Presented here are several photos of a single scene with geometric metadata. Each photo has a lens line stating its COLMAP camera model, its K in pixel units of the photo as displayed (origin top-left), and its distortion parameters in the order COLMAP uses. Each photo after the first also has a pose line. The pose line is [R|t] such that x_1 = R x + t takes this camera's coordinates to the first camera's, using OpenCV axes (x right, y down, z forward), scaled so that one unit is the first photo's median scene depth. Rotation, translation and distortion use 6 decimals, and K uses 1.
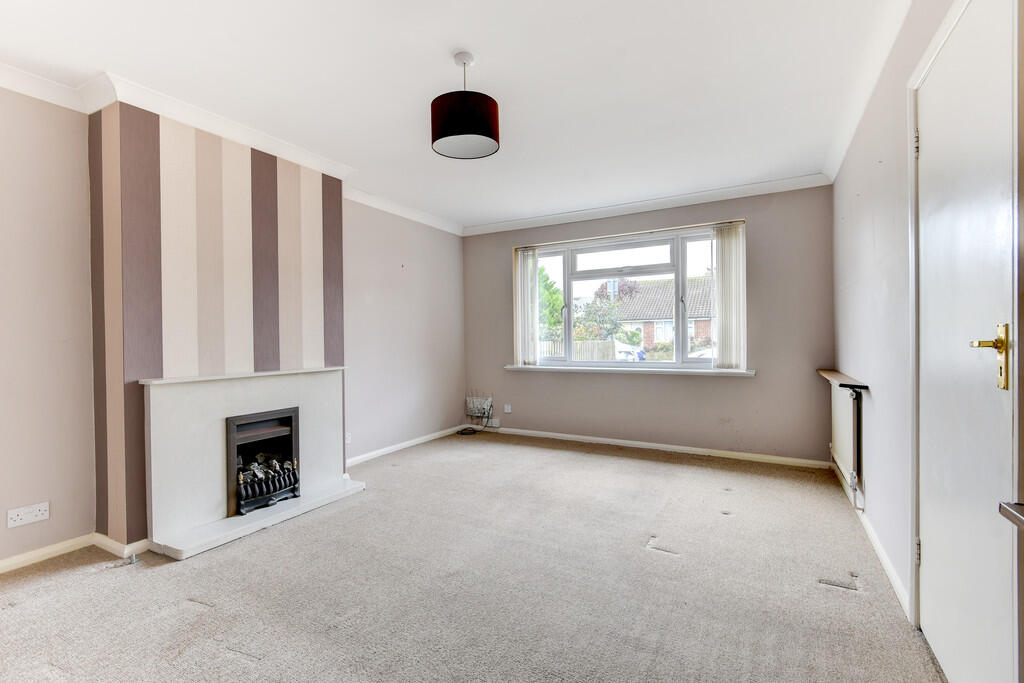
lens RADIAL K [[470.5, 0, 510.6], [0, 470.5, 338.0], [0, 0, 1]] dist [0.001469, 0.000094]
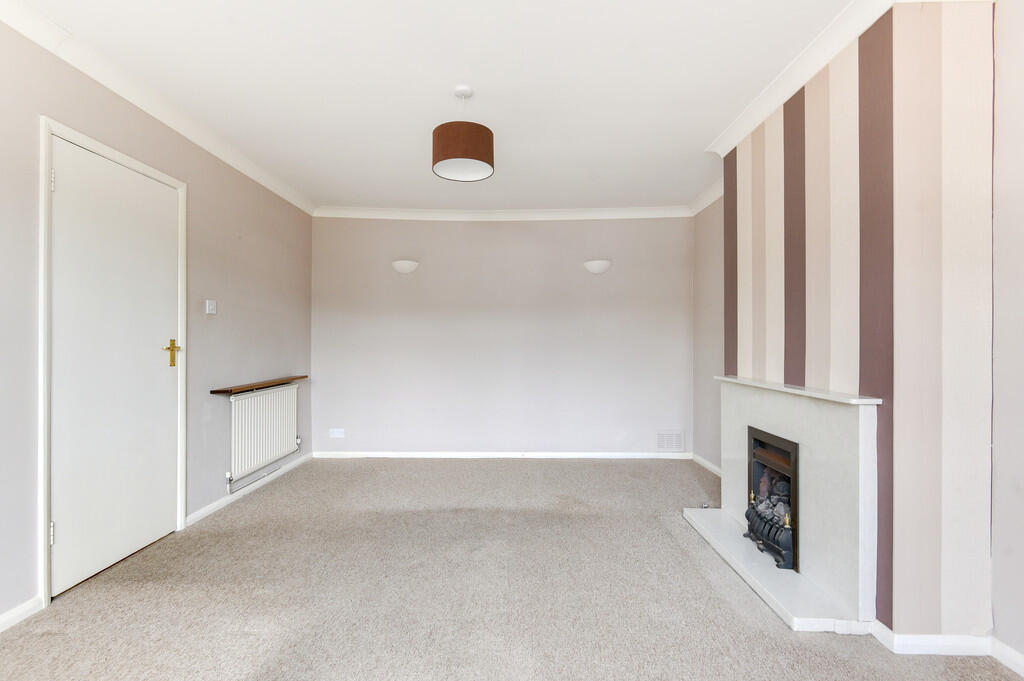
lens RADIAL K [[470.5, 0, 510.6], [0, 470.5, 337.0], [0, 0, 1]] dist [0.001469, 0.000094]
pose [[-0.886607, 0.011644, -0.462377, 0.227789], [0.011624, 0.999928, 0.002892, -0.017067], [0.462377, -0.002811, -0.886679, 1.455842]]
